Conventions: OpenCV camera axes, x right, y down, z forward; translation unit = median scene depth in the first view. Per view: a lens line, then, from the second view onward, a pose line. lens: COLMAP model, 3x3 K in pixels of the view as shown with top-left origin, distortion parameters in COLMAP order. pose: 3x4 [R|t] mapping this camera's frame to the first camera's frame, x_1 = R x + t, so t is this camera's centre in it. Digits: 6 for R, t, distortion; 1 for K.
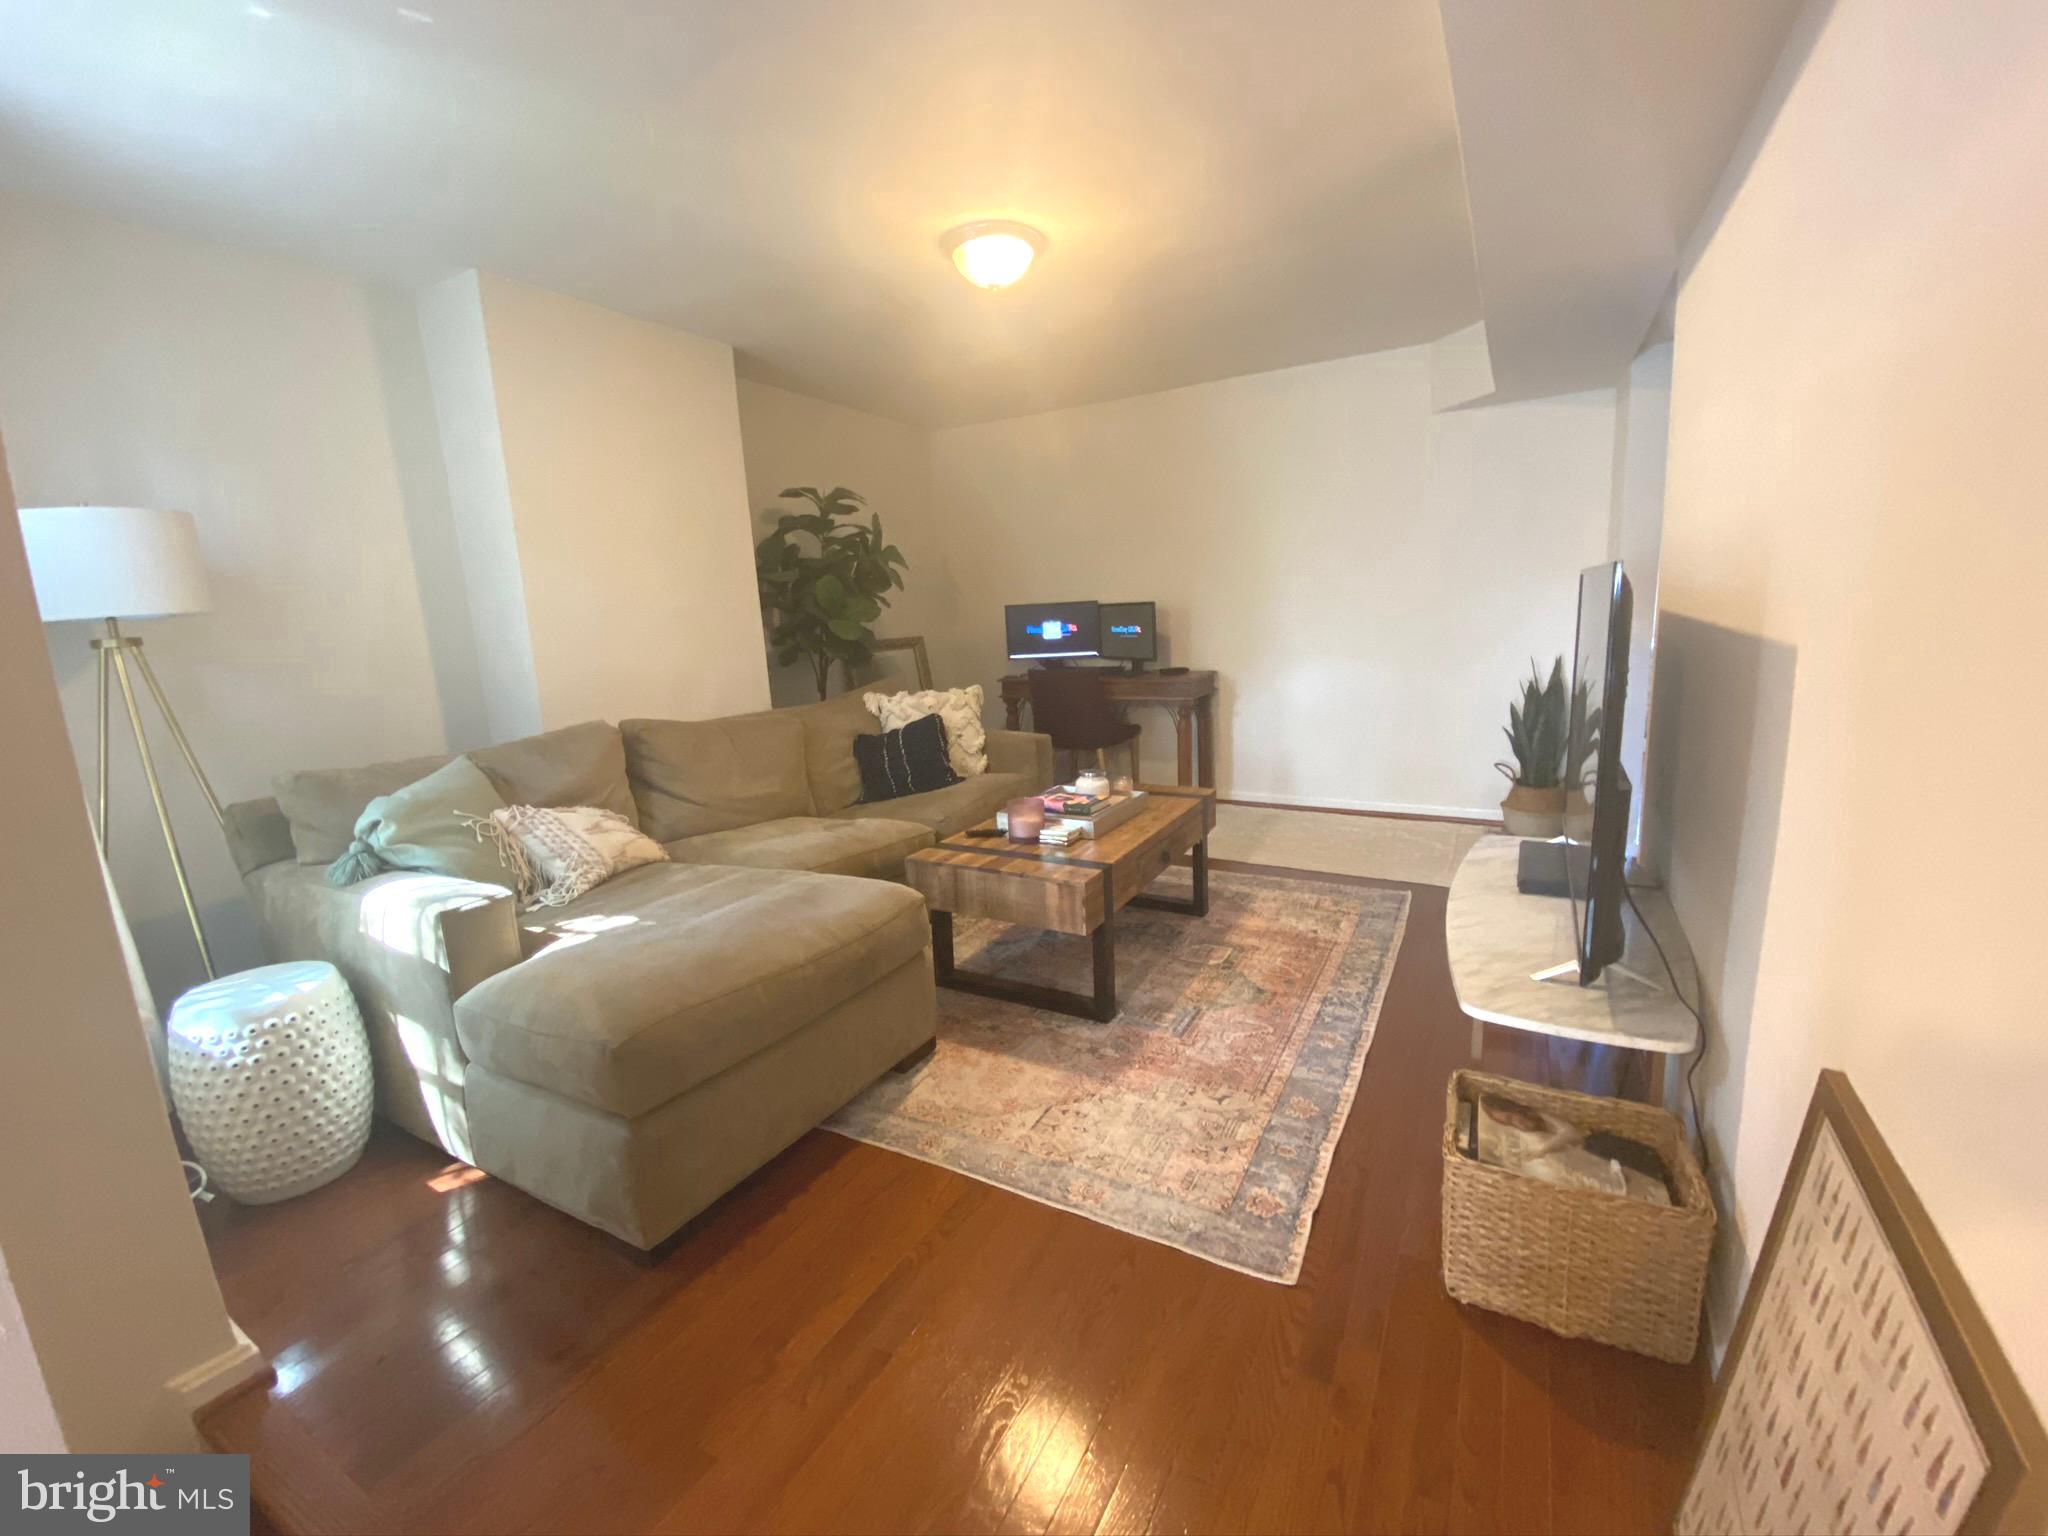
lens RADIAL K [[854.5, 0, 1034.4], [0, 854.5, 760.4], [0, 0, 1]] dist [0.056012, -0.052425]
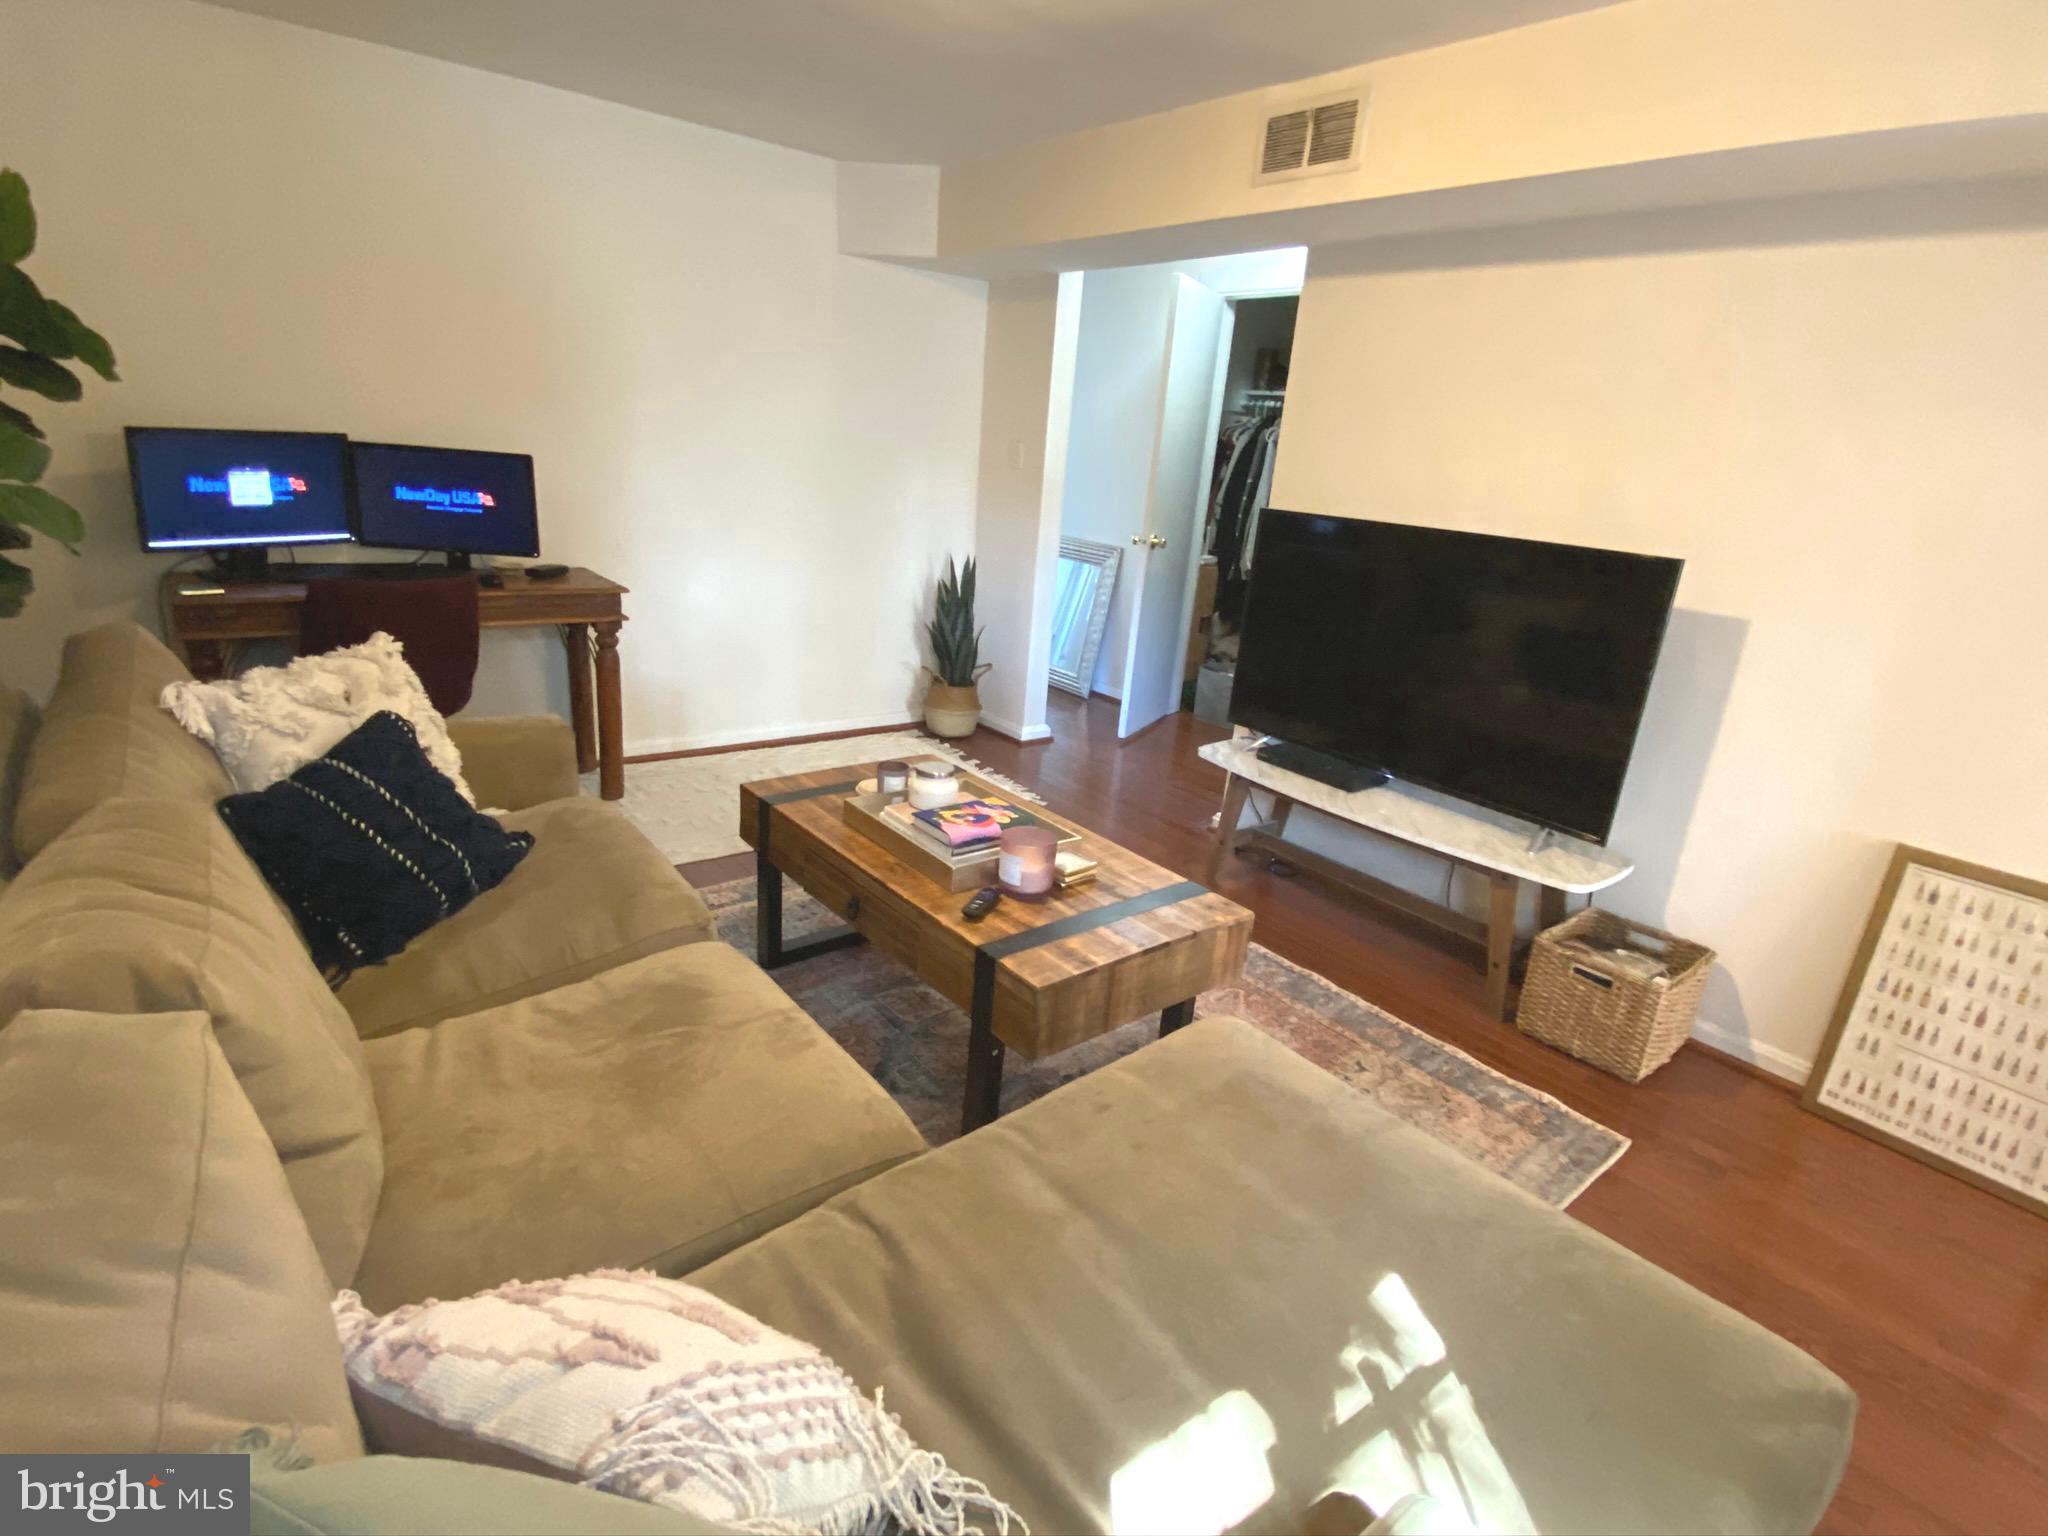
lens RADIAL K [[995.9, 0, 1016.5], [0, 995.9, 766.1], [0, 0, 1]] dist [0.039446, -0.037759]
pose [[0.360070, -0.214289, 0.907981, -0.407058], [0.068339, 0.976706, 0.203408, -0.093575], [-0.930419, -0.011191, 0.366326, 0.431508]]
